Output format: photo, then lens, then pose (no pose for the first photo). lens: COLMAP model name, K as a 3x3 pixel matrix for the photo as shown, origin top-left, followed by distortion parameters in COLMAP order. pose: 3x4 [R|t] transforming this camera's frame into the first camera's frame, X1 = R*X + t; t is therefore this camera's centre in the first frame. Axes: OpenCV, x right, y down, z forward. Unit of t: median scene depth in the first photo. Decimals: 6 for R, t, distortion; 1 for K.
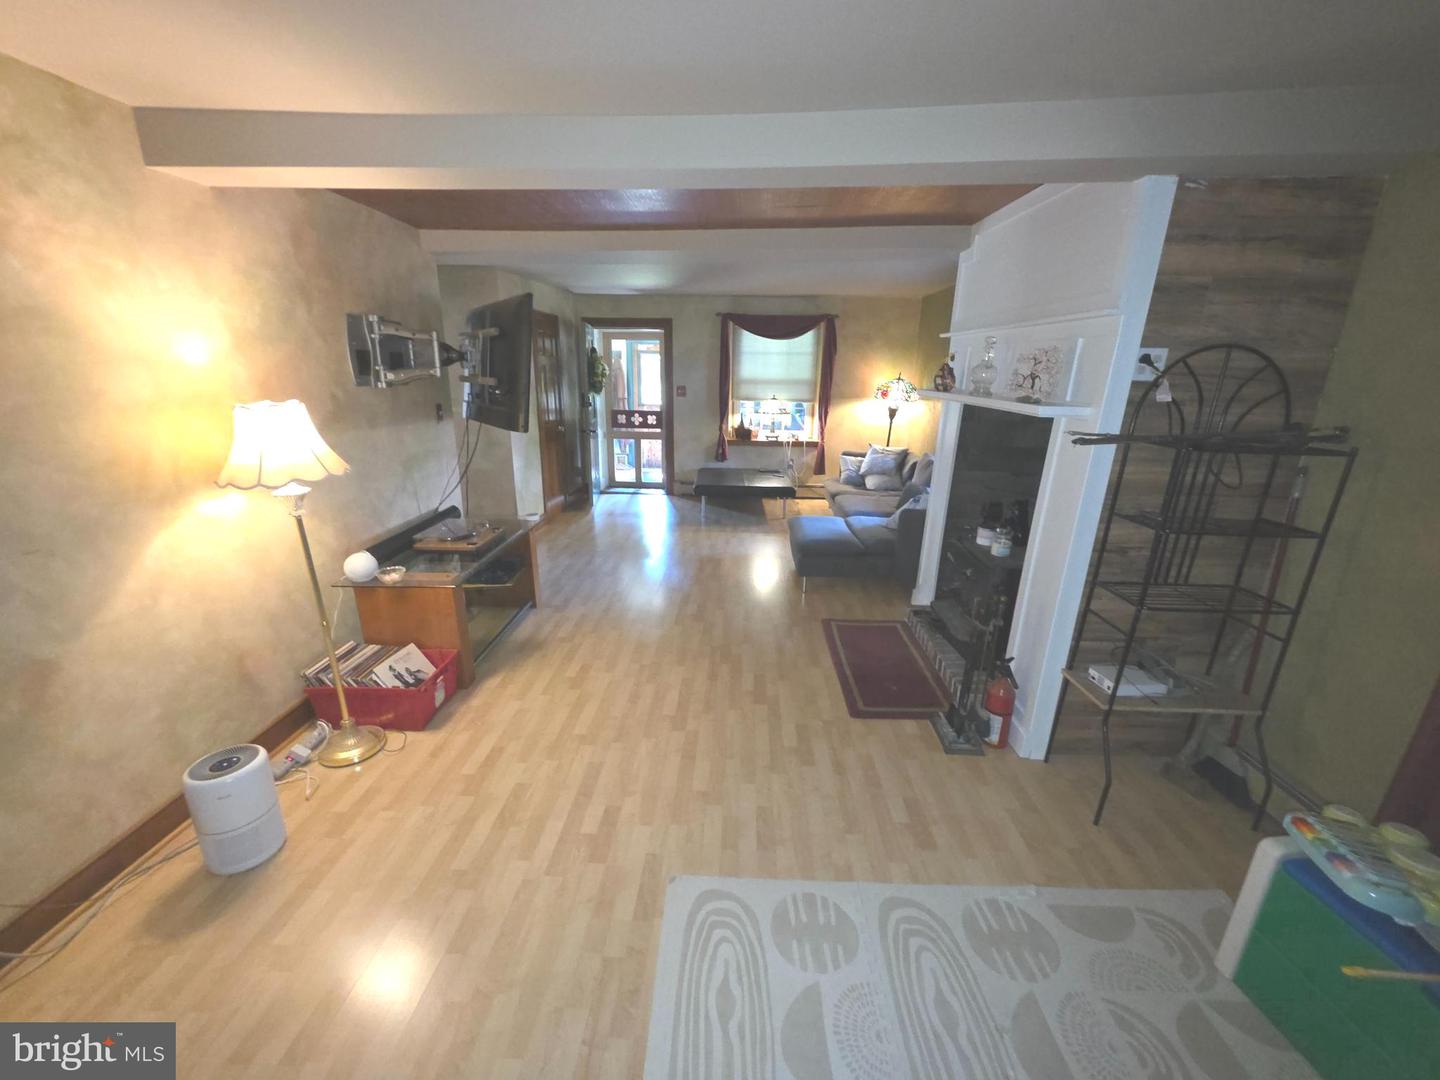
lens RADIAL K [[575.2, 0, 715.4], [0, 575.2, 542.0], [0, 0, 1]] dist [0.001411, -0.000234]
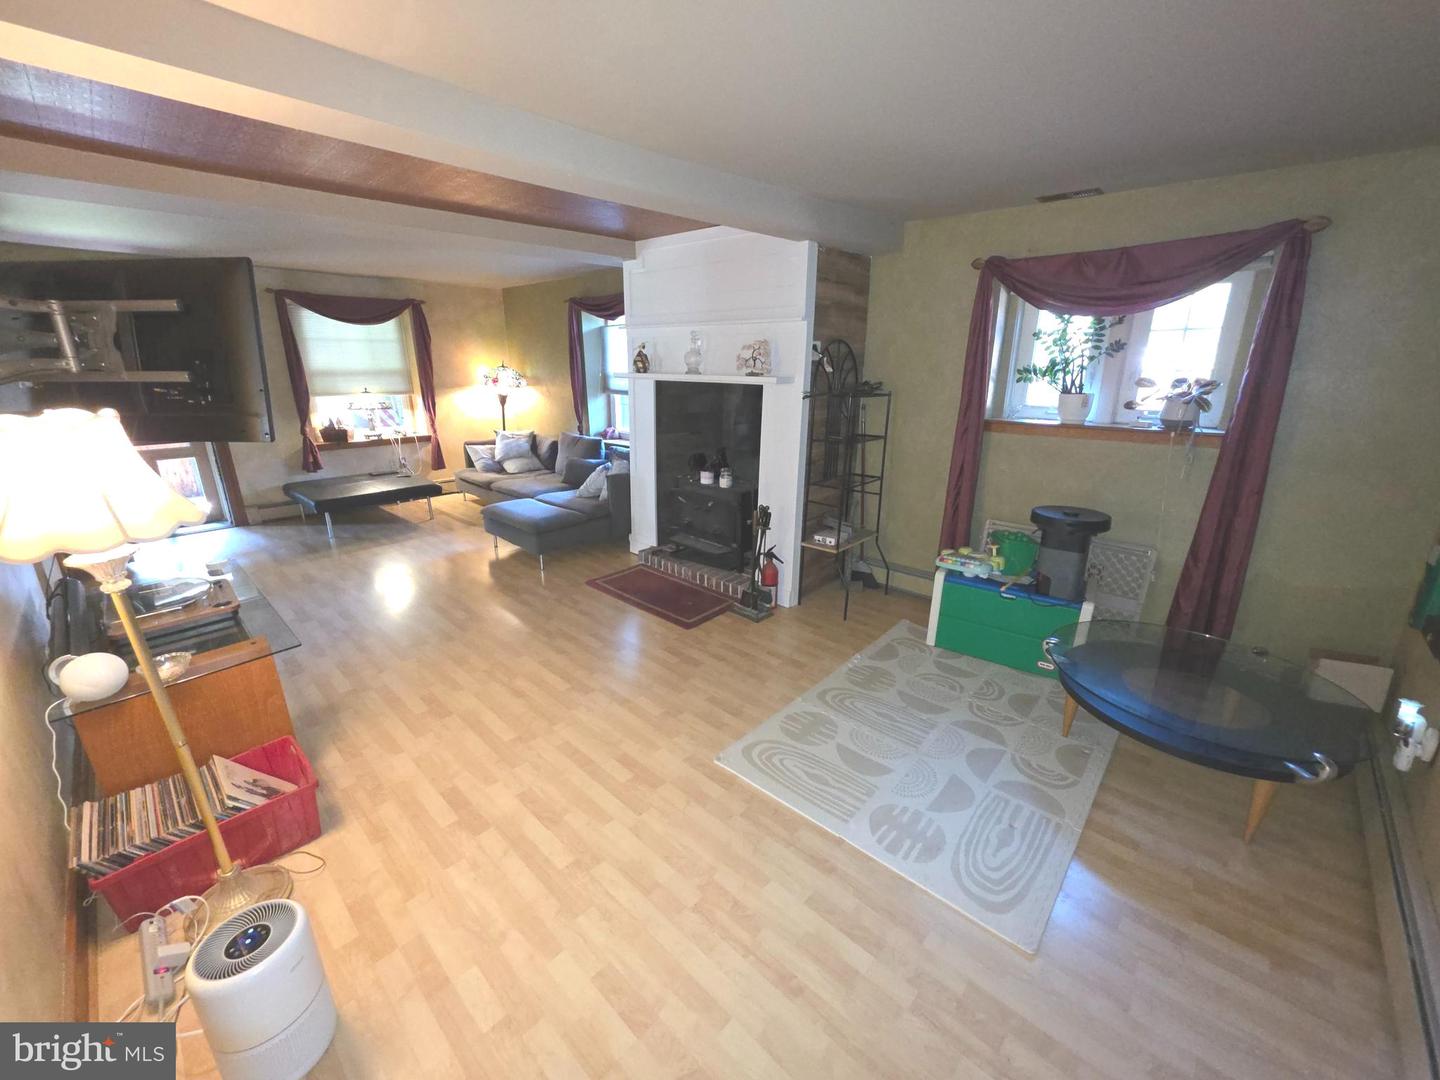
lens RADIAL K [[575.2, 0, 725.7], [0, 575.2, 542.5], [0, 0, 1]] dist [0.001411, -0.000234]
pose [[0.645710, -0.242066, 0.724198, -0.552575], [0.229004, 0.966154, 0.118755, -0.013138], [-0.728433, 0.089163, 0.679290, 0.053157]]
